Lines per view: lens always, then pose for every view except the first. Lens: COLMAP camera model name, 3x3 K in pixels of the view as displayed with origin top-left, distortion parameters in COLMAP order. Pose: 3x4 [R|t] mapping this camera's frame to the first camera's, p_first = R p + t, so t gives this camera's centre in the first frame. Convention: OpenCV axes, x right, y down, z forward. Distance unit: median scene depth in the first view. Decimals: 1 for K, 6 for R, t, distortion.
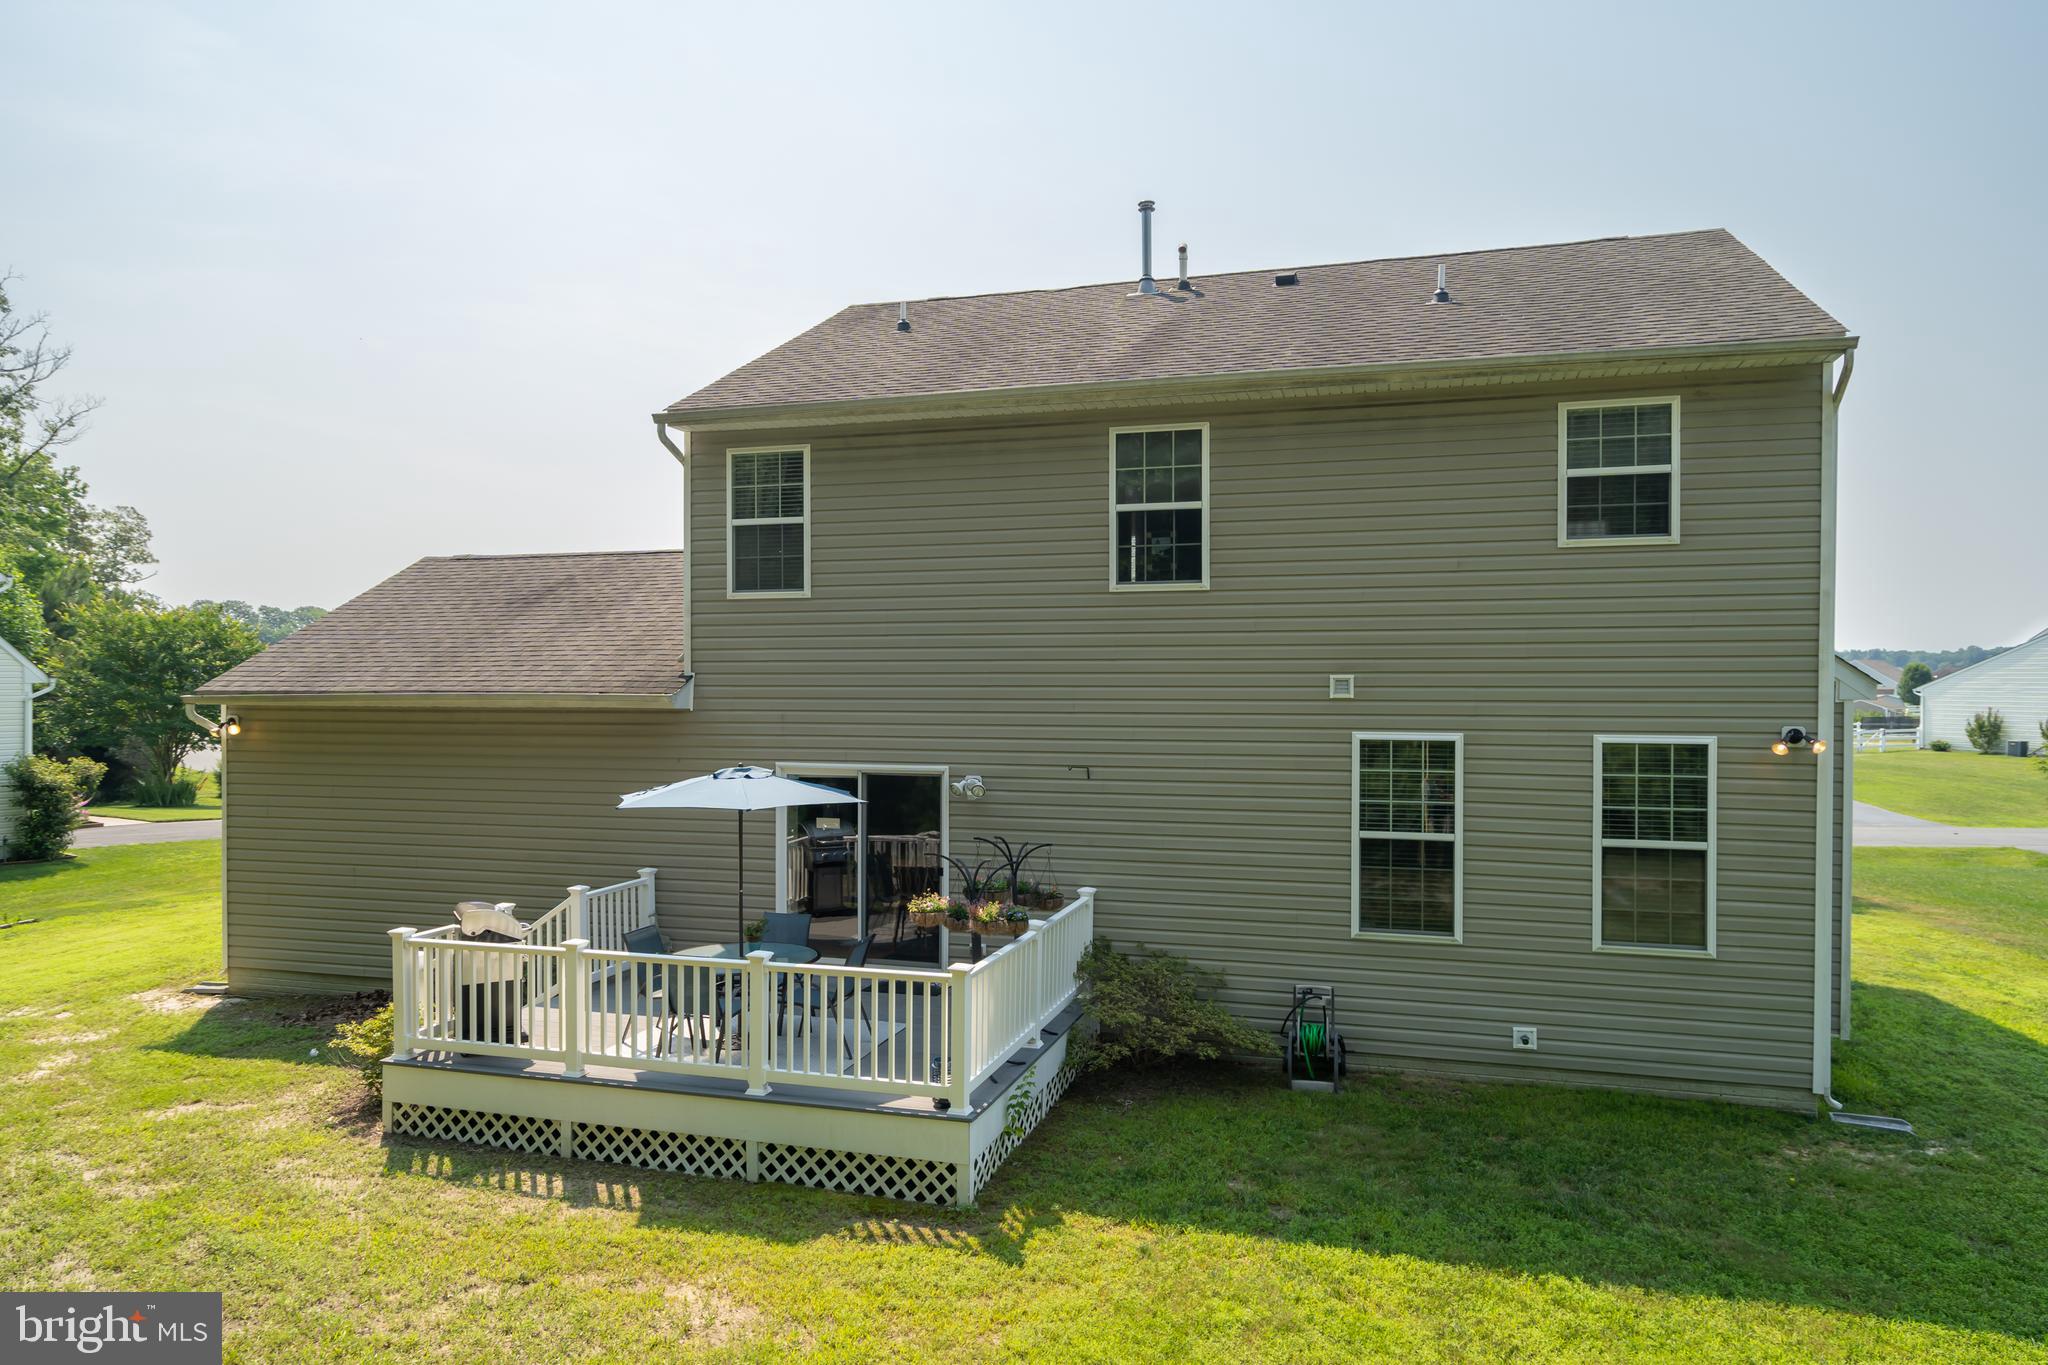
lens RADIAL K [[1323.6, 0, 1026.4], [0, 1323.6, 687.4], [0, 0, 1]] dist [0.005128, -0.004544]
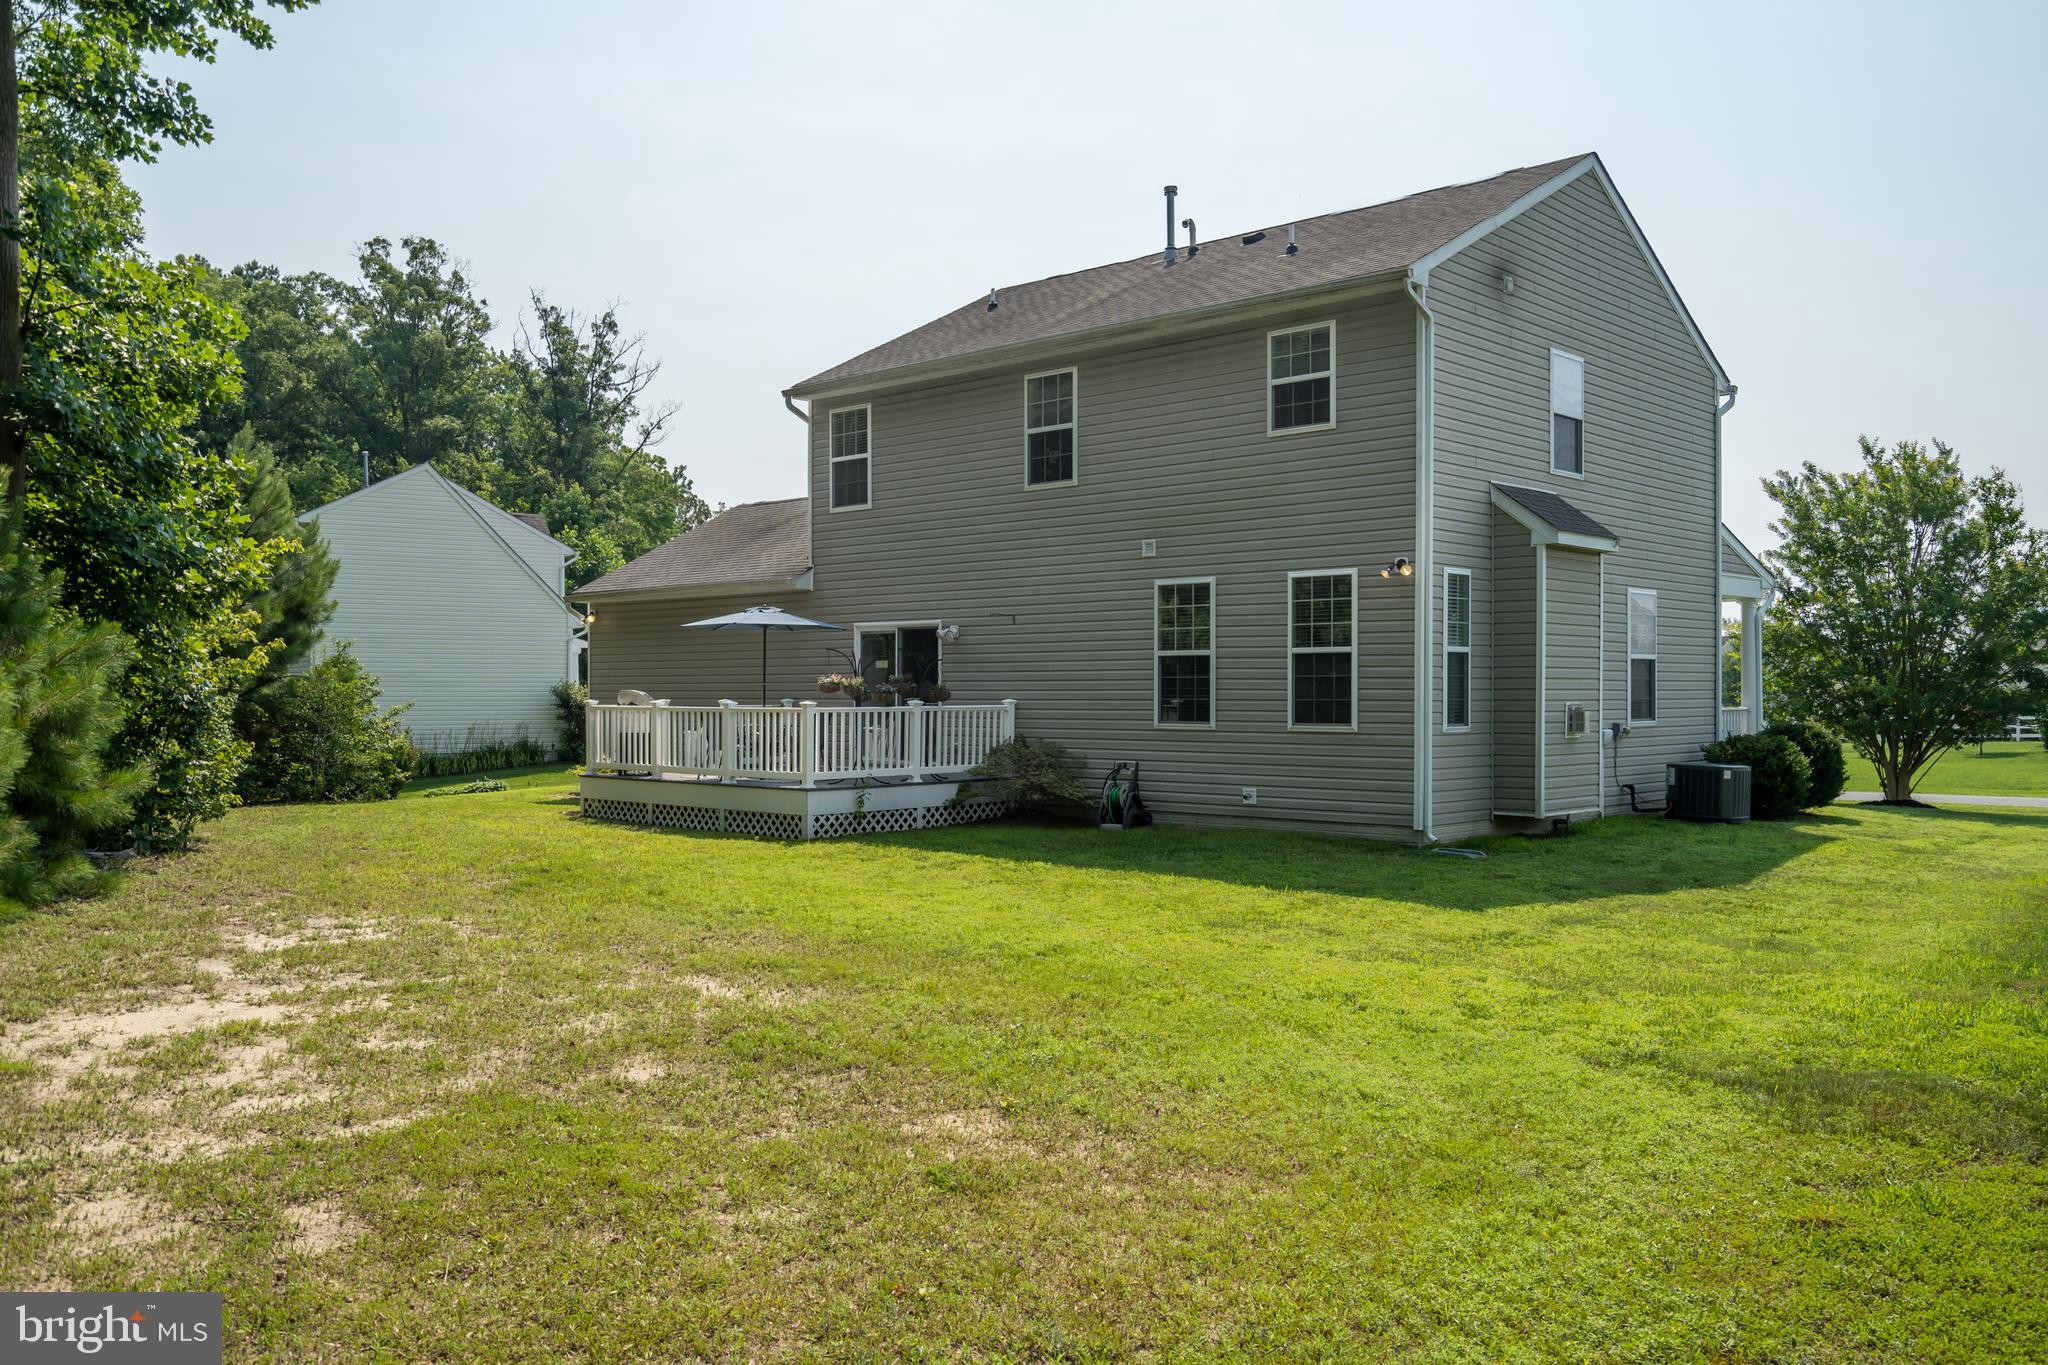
lens RADIAL K [[1632.9, 0, 1020.2], [0, 1632.9, 677.4], [0, 0, 1]] dist [0.028166, 0.000647]
pose [[0.895811, -0.002796, -0.444426, 0.857212], [-0.002398, 0.999935, -0.011123, 0.150906], [0.444429, 0.011030, 0.895746, -0.584148]]
